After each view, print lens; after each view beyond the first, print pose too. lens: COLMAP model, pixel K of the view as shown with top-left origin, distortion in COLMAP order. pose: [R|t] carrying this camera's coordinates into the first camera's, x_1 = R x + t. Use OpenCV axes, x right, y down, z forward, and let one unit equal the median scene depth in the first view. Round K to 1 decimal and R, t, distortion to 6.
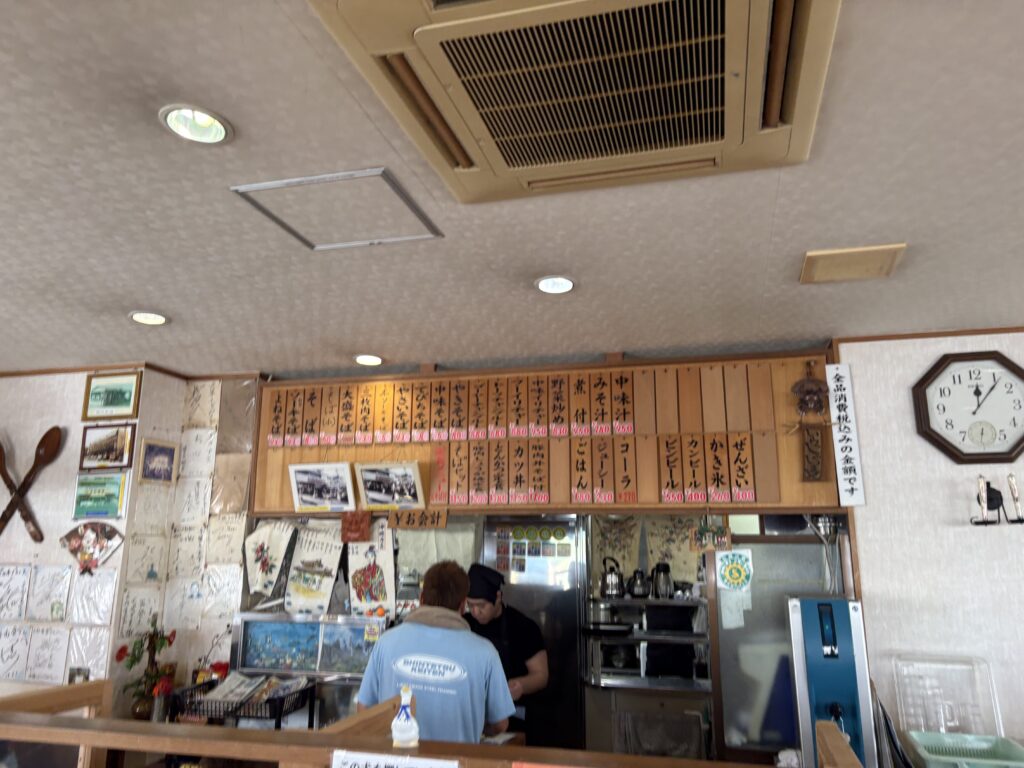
lens RADIAL K [[772.0, 0, 512.0], [0, 772.0, 384.0], [0, 0, 1]] dist [0.005397, -0.006132]
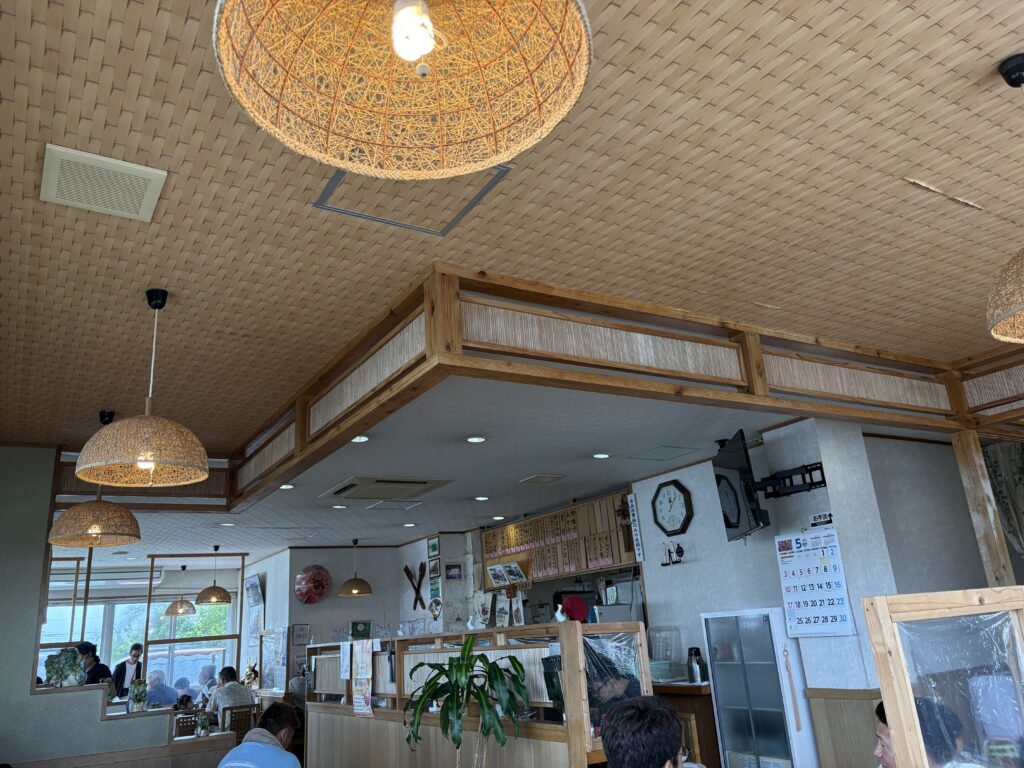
lens RADIAL K [[772.0, 0, 512.0], [0, 772.0, 384.0], [0, 0, 1]] dist [0.005397, -0.006132]
pose [[0.722599, -0.266410, -0.637869, 1.424019], [0.225472, 0.963121, -0.146831, -0.069656], [0.653463, -0.037722, 0.756018, -0.701438]]
